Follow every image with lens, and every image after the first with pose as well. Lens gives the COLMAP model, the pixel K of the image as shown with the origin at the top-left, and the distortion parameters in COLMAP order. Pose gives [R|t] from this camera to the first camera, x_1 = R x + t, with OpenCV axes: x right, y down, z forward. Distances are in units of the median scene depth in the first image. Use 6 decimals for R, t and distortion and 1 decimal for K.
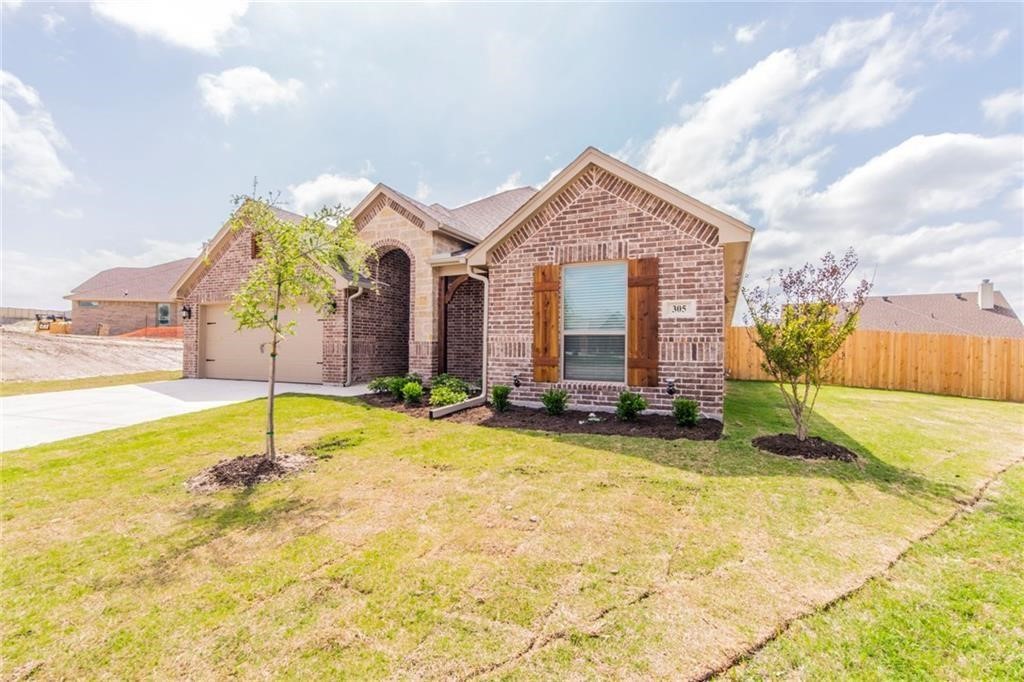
lens RADIAL K [[452.2, 0, 514.0], [0, 452.2, 341.9], [0, 0, 1]] dist [0.004725, 0.000134]
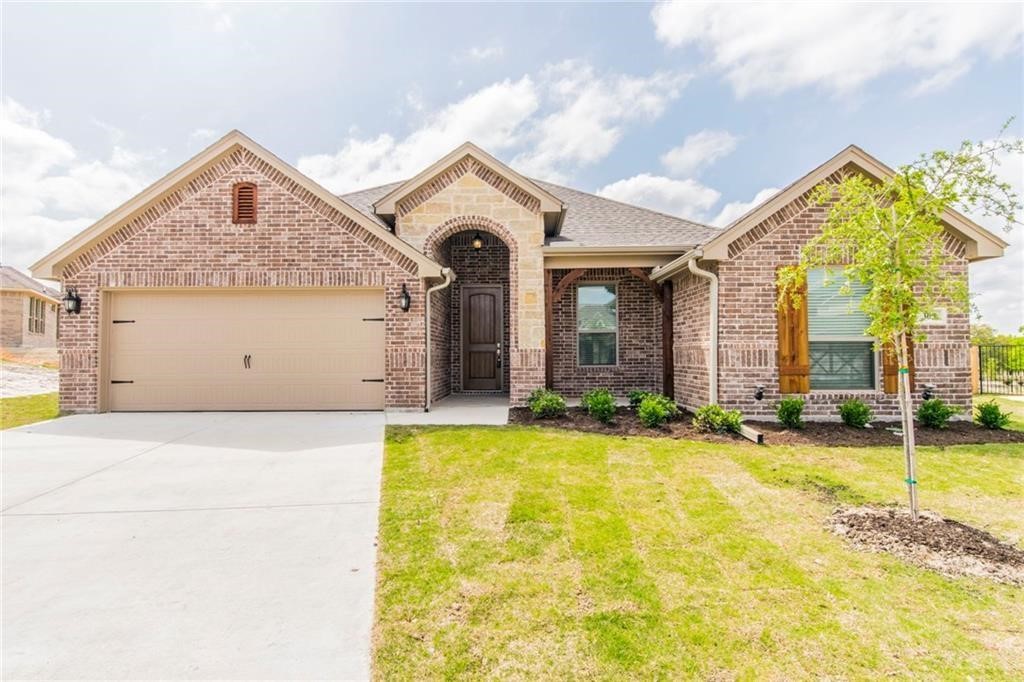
lens RADIAL K [[482.3, 0, 512.2], [0, 482.3, 341.6], [0, 0, 1]] dist [0.001924, -0.001226]
pose [[0.910134, -0.000302, 0.414313, -0.827215], [0.005253, 0.999928, -0.010812, -0.007167], [-0.414280, 0.012017, 0.910070, 0.340989]]
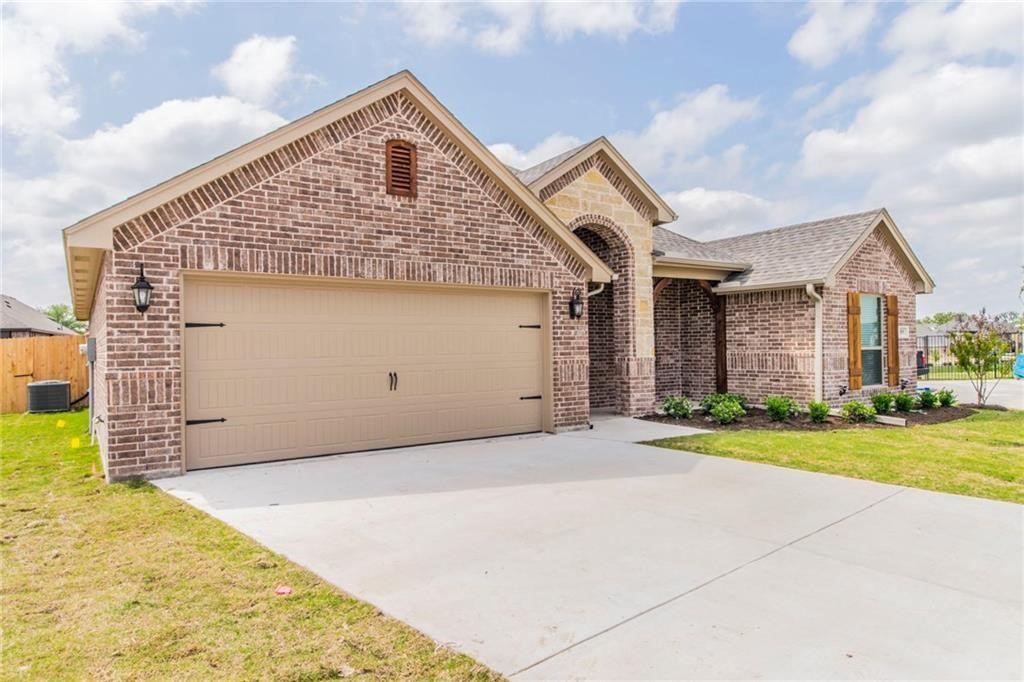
lens RADIAL K [[623.1, 0, 510.0], [0, 623.1, 339.4], [0, 0, 1]] dist [-0.000623, 0.000891]
pose [[0.513162, -0.004496, 0.858280, -1.775056], [0.004685, 0.999986, 0.002437, -0.051449], [-0.858279, 0.002771, 0.513176, 0.914189]]
